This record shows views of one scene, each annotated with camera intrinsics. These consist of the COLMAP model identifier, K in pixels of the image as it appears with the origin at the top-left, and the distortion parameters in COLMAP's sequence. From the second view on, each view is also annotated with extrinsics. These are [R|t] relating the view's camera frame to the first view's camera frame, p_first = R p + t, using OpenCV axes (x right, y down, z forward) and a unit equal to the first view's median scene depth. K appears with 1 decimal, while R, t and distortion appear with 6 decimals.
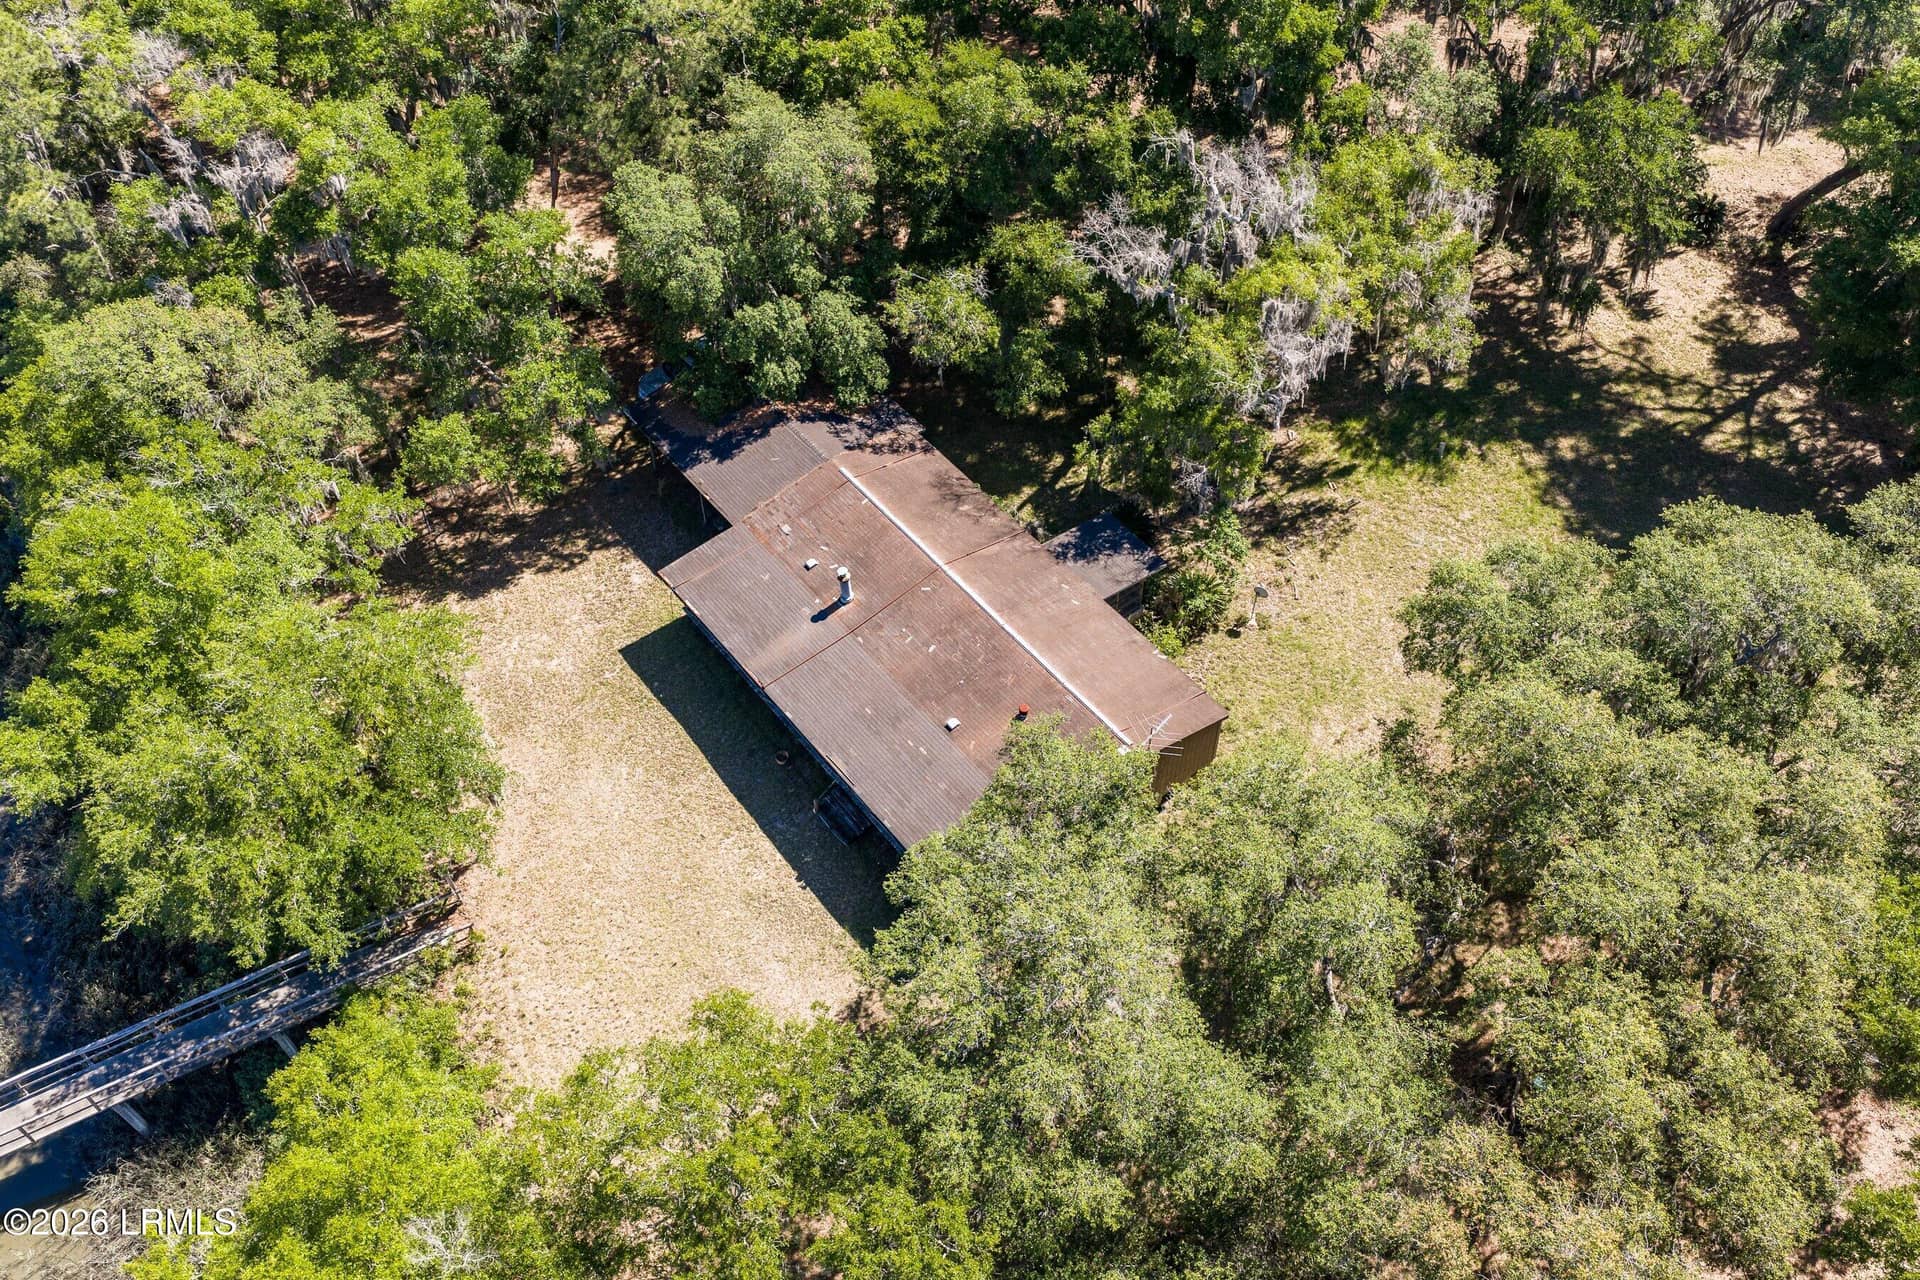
lens RADIAL K [[1631.6, 0, 946.1], [0, 1631.6, 645.2], [0, 0, 1]] dist [0.011537, -0.033987]
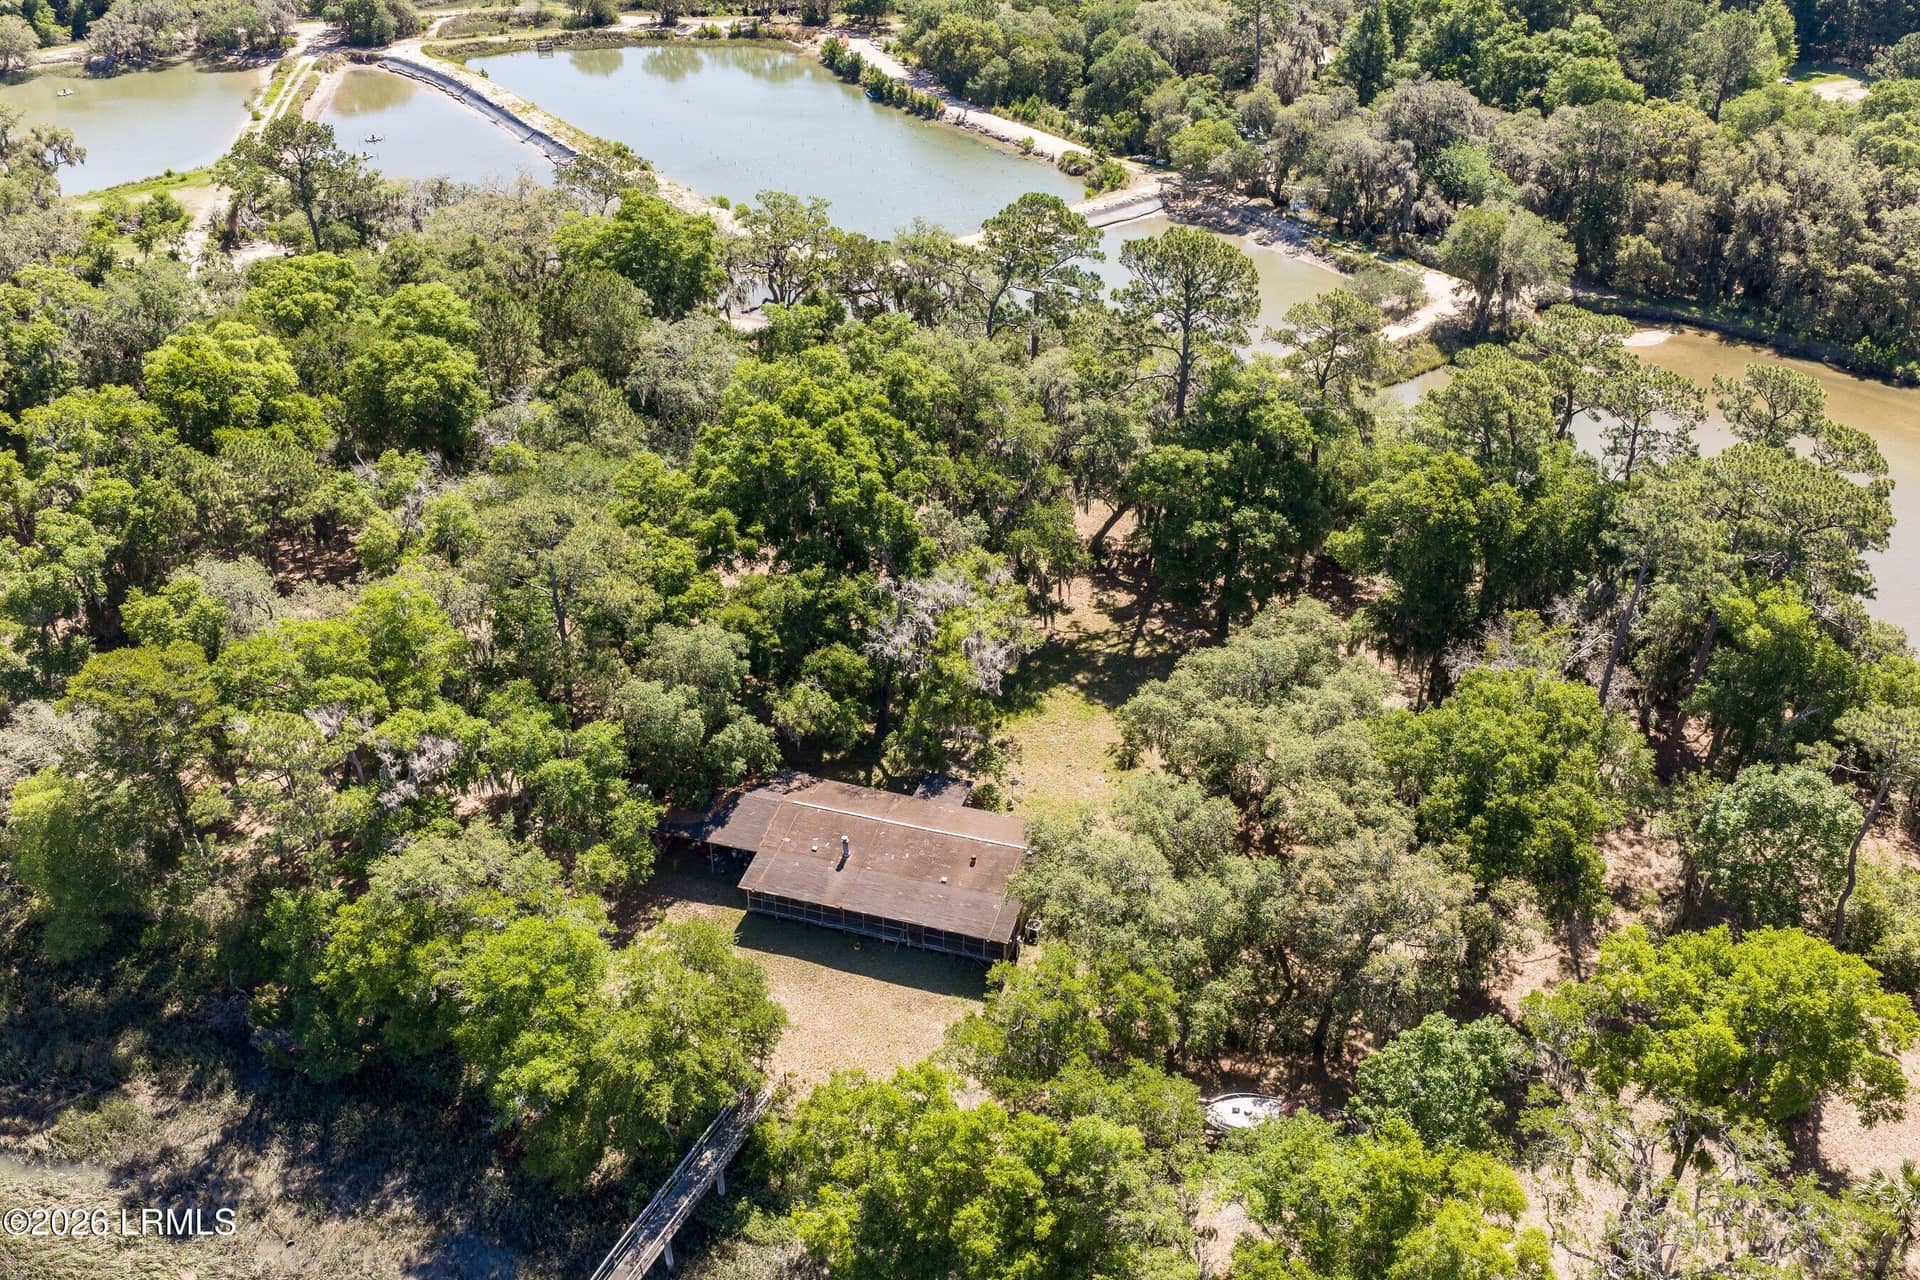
lens RADIAL K [[1631.6, 0, 946.1], [0, 1631.6, 645.2], [0, 0, 1]] dist [0.011537, -0.033987]
pose [[0.817802, -0.300564, 0.490777, -0.720150], [0.435478, 0.880714, -0.186284, 0.139022], [-0.376244, 0.366065, 0.851139, -0.609215]]
